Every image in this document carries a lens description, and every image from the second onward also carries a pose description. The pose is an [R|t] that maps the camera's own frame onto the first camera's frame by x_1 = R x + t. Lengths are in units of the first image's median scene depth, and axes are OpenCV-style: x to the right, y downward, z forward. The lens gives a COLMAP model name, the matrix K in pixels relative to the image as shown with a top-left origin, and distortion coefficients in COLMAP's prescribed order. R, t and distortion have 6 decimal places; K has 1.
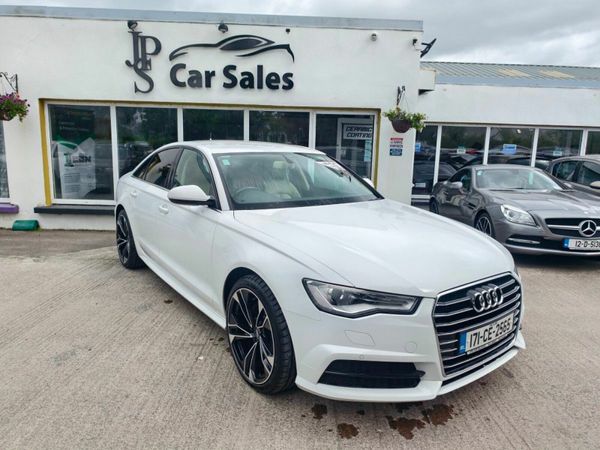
lens RADIAL K [[416.4, 0, 302.2], [0, 416.4, 225.7], [0, 0, 1]] dist [0.011497, -0.007730]
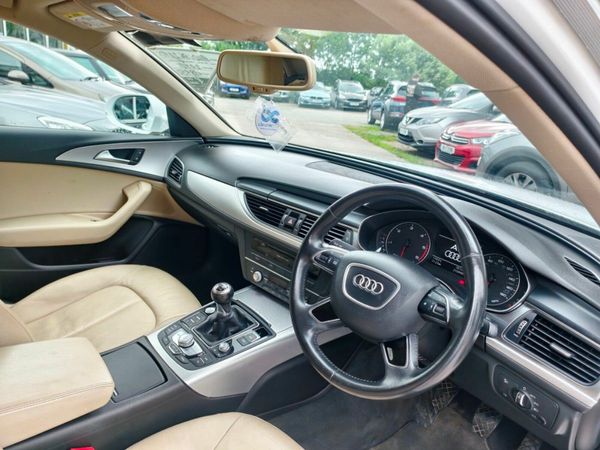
lens RADIAL K [[422.5, 0, 300.0], [0, 422.5, 225.0], [0, 0, 1]] dist [0.000137, -0.001363]
pose [[-0.086489, -0.343396, 0.935200, -0.175721], [0.064630, 0.934806, 0.349229, -0.080344], [-0.994154, 0.090646, -0.058657, 0.562839]]
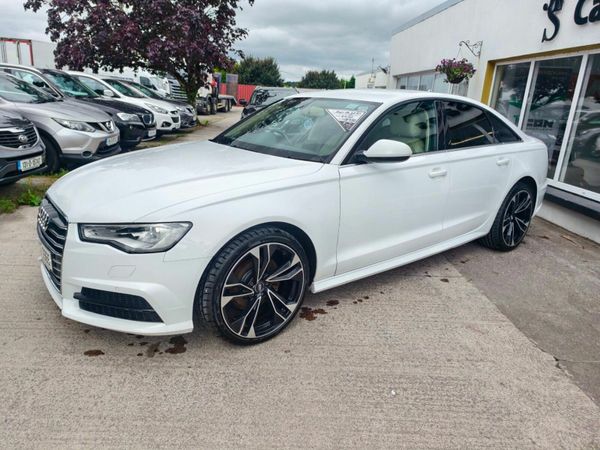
lens RADIAL K [[420.4, 0, 292.4], [0, 420.4, 222.6], [0, 0, 1]] dist [0.007136, -0.003577]
pose [[0.021009, 0.266272, -0.963669, 0.517539], [-0.224680, 0.940484, 0.254967, -0.080888], [0.974206, 0.211160, 0.079584, 0.528031]]
